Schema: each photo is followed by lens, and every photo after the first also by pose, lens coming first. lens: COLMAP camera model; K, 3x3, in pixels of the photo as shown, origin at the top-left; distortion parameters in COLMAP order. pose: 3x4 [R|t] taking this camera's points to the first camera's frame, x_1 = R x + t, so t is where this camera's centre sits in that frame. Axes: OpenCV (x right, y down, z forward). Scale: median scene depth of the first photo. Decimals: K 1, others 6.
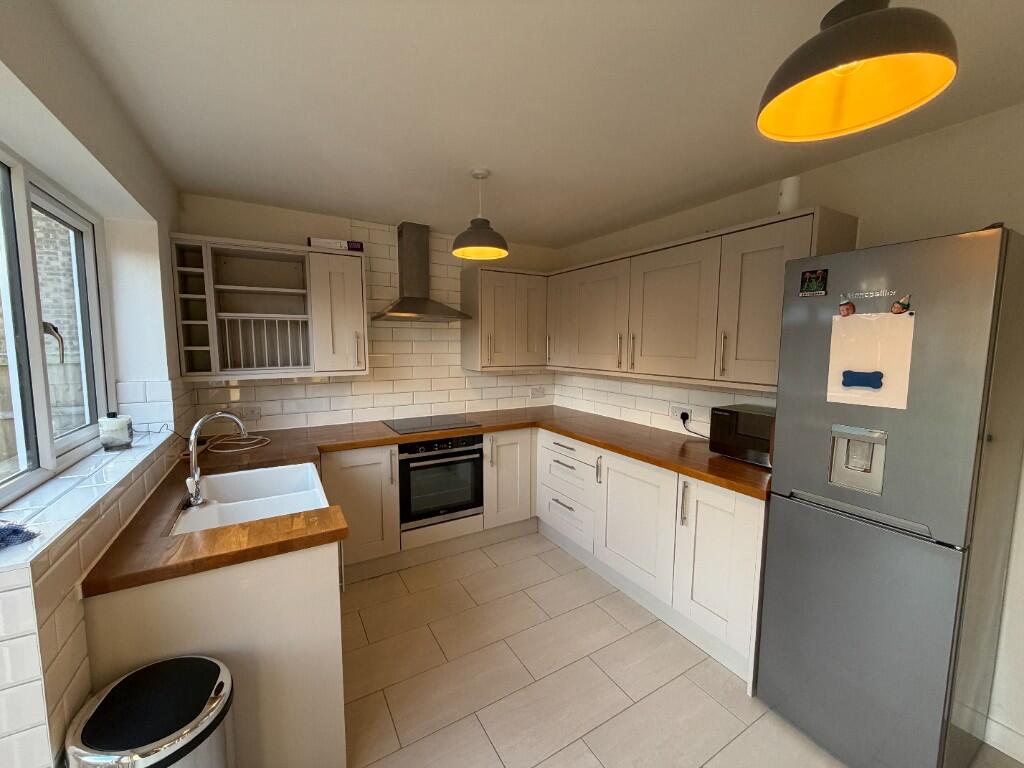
lens RADIAL K [[405.4, 0, 511.1], [0, 405.4, 382.9], [0, 0, 1]] dist [0.001897, 0.000217]
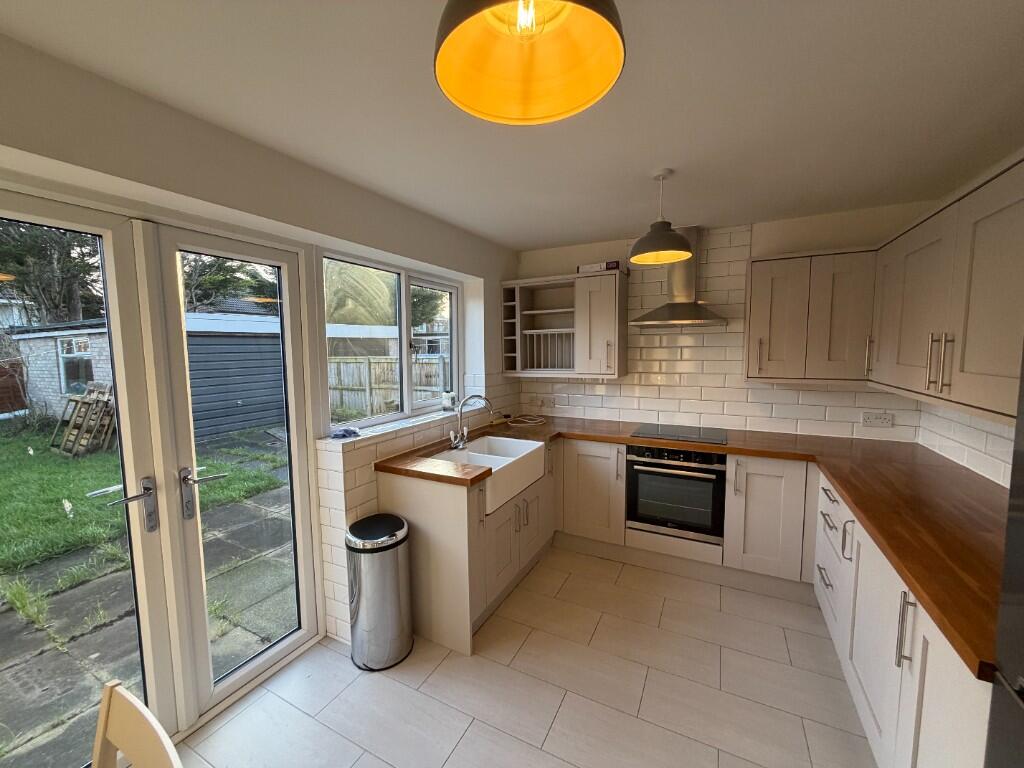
lens RADIAL K [[405.4, 0, 512.7], [0, 405.4, 382.7], [0, 0, 1]] dist [0.001897, 0.000217]
pose [[0.540363, 0.063697, -0.839018, 0.443951], [-0.069868, 0.997084, 0.030699, -0.023447], [0.838526, 0.042032, 0.543238, 0.158979]]
